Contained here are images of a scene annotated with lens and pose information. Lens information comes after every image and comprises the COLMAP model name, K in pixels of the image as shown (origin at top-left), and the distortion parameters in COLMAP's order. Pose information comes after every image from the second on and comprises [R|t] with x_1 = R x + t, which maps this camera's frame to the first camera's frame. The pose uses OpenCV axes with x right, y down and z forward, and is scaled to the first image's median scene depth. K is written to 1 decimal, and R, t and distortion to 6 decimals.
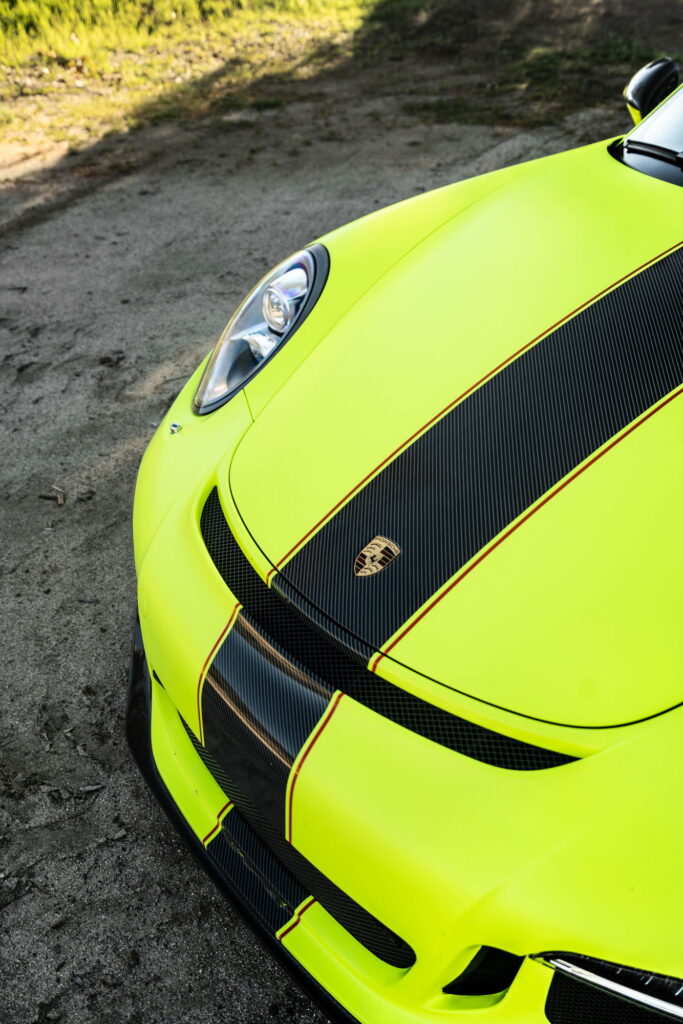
lens RADIAL K [[997.1, 0, 341.5], [0, 997.1, 512.0], [0, 0, 1]] dist [0.011936, -0.005010]
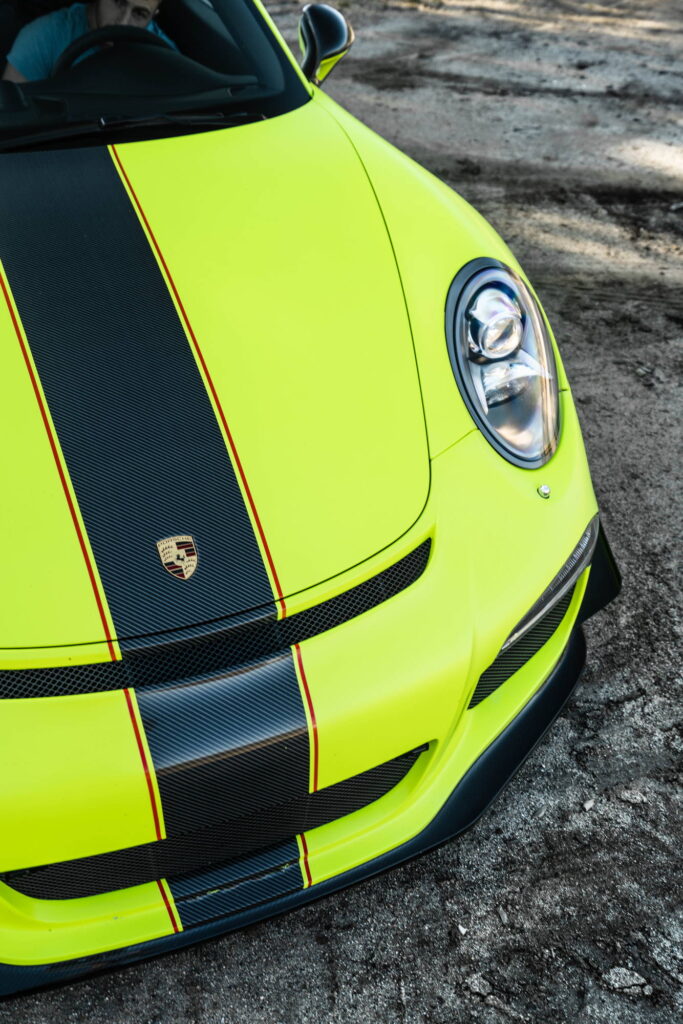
lens RADIAL K [[997.1, 0, 341.5], [0, 997.1, 512.0], [0, 0, 1]] dist [0.011936, -0.005010]
pose [[0.256792, -0.558592, 0.788690, -0.715877], [0.471633, 0.784718, 0.402218, -0.328501], [-0.843576, 0.268686, 0.464960, 0.367197]]
